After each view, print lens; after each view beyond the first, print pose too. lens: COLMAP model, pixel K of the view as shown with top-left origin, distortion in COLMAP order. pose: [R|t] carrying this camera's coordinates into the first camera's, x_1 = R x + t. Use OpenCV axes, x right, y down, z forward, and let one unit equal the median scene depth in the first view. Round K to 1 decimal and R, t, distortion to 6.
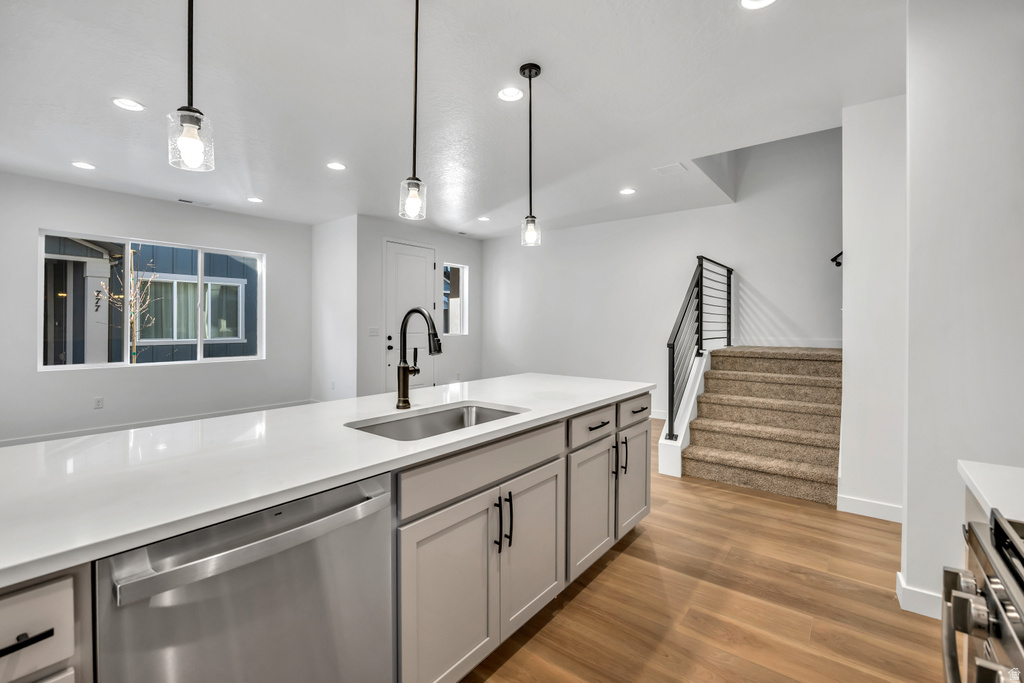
lens RADIAL K [[442.9, 0, 494.5], [0, 442.9, 322.0], [0, 0, 1]] dist [-0.000672, -0.000147]
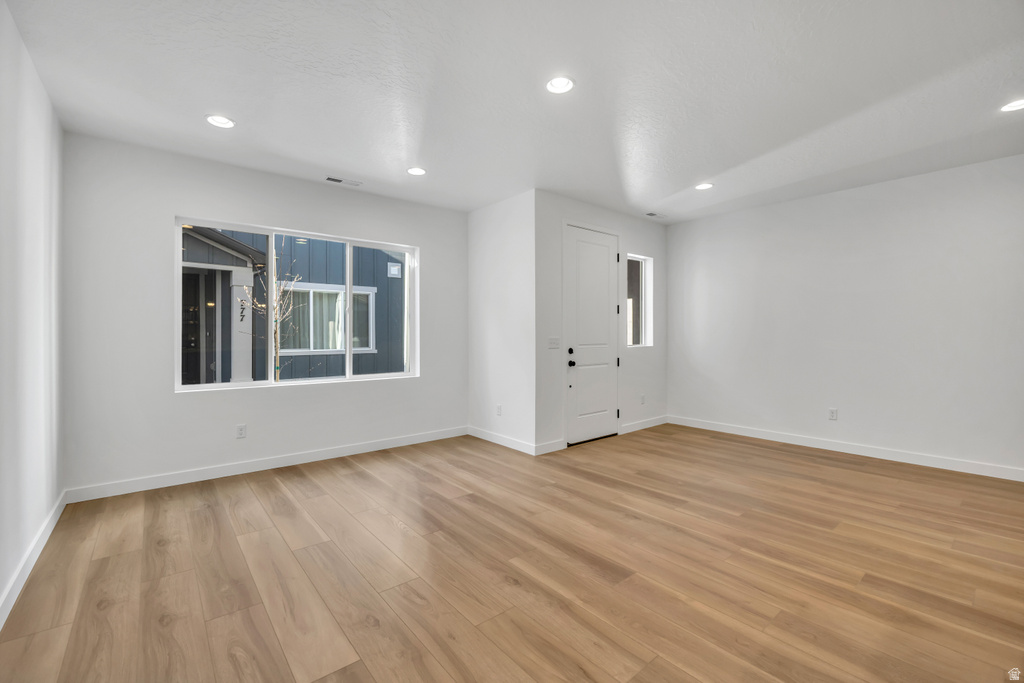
lens RADIAL K [[445.1, 0, 507.5], [0, 445.1, 334.2], [0, 0, 1]] dist [-0.000242, 0.000017]
pose [[0.980471, -0.003247, -0.196637, -0.167598], [0.004452, 0.999974, 0.005687, 0.001787], [0.196613, -0.006451, 0.980460, 0.194104]]
